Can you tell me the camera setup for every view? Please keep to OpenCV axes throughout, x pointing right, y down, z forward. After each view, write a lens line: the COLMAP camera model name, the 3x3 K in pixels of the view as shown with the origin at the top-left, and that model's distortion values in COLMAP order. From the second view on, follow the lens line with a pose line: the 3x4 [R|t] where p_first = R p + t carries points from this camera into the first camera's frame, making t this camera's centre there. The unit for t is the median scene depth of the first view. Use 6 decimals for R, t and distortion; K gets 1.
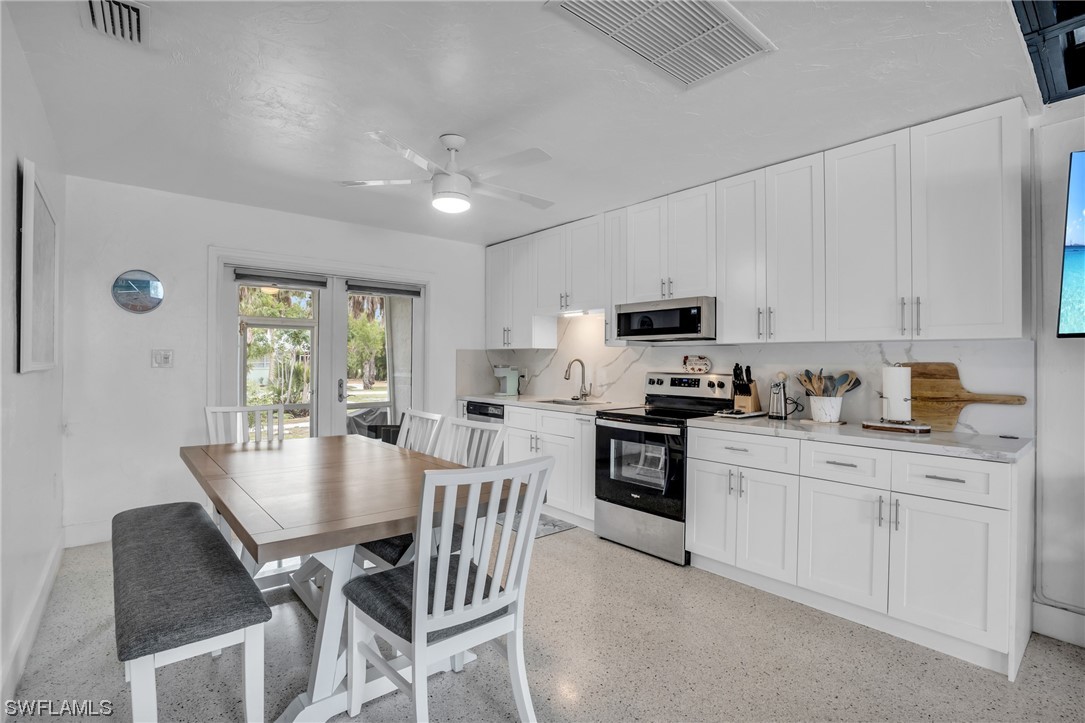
lens RADIAL K [[516.7, 0, 544.6], [0, 516.7, 356.5], [0, 0, 1]] dist [-0.052454, 0.004201]
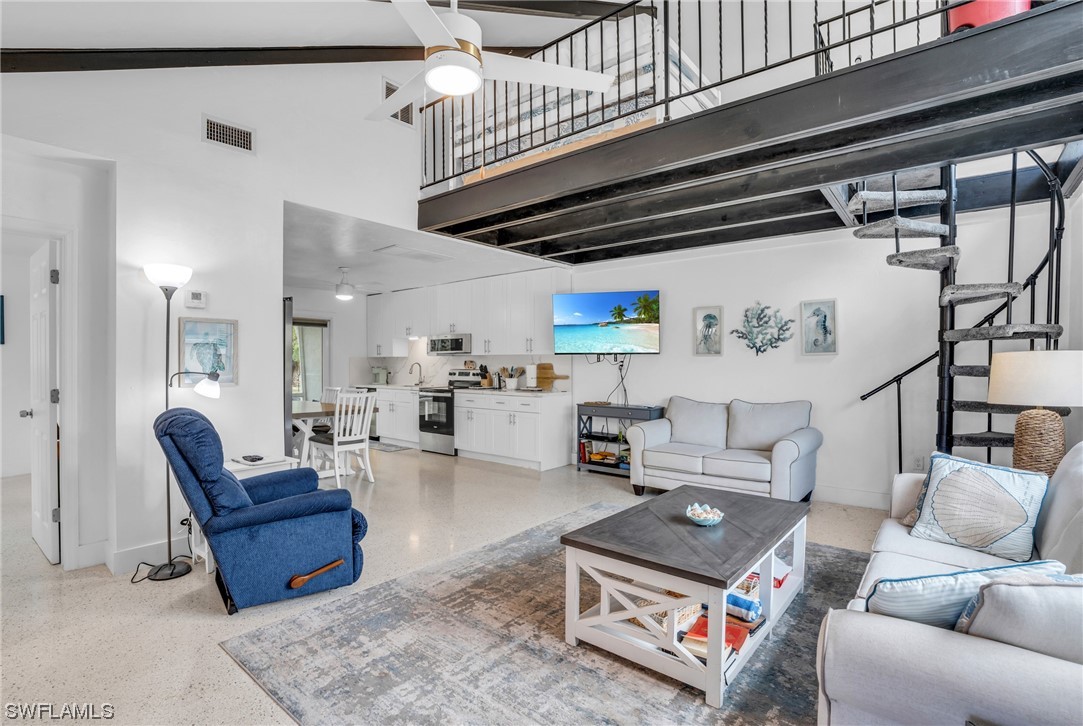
lens RADIAL K [[515.8, 0, 518.4], [0, 515.8, 365.6], [0, 0, 1]] dist [-0.052454, 0.004201]
pose [[0.990213, -0.009811, 0.139221, 0.208628], [0.007835, 0.999861, 0.014741, -0.010723], [-0.139346, -0.013506, 0.990152, -1.077565]]
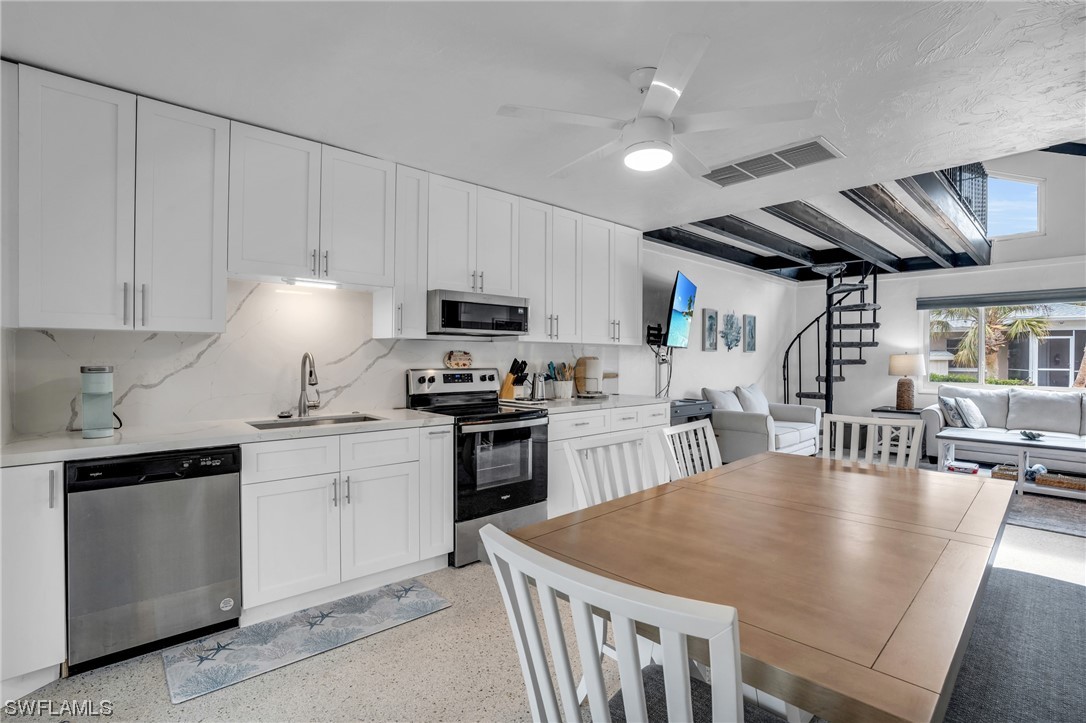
lens RADIAL K [[517.2, 0, 534.6], [0, 517.2, 357.4], [0, 0, 1]] dist [-0.052454, 0.004201]
pose [[-0.025623, -0.007351, 0.999645, -0.731985], [-0.011381, 0.999910, 0.007061, 0.002460], [-0.999607, -0.011196, -0.025704, 0.907510]]
